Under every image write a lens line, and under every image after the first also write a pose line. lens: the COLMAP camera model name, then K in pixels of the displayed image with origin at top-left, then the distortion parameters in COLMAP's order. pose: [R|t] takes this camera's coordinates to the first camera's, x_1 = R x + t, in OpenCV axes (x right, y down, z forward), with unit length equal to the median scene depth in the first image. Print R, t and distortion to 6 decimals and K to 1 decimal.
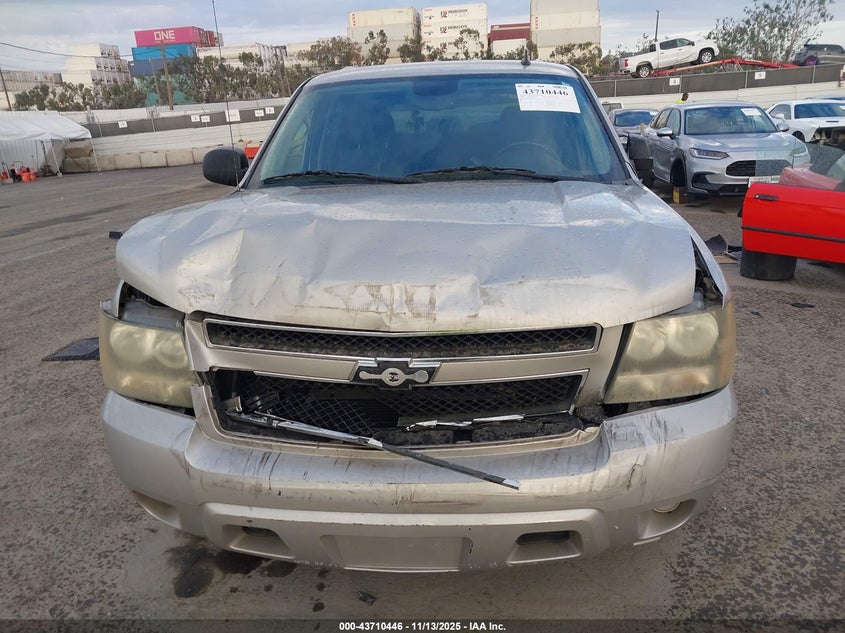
lens RADIAL K [[751.4, 0, 422.5], [0, 751.4, 316.5], [0, 0, 1]] dist [0.002664, -0.024739]
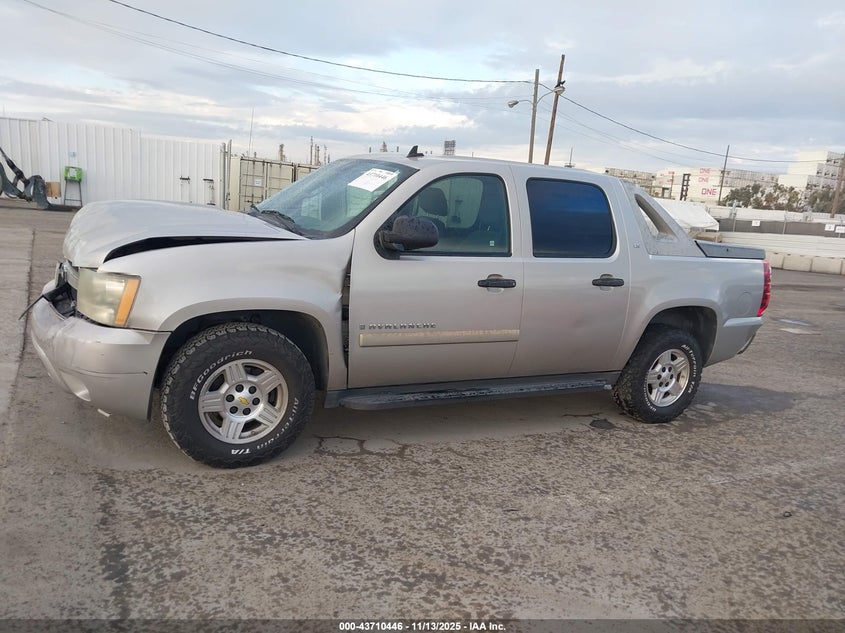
lens RADIAL K [[751.4, 0, 422.5], [0, 751.4, 316.5], [0, 0, 1]] dist [0.002664, -0.024739]
pose [[0.483308, 0.228413, -0.845128, 0.296289], [-0.336274, 0.939742, 0.061678, -0.038639], [0.808290, 0.254385, 0.530994, 0.088718]]
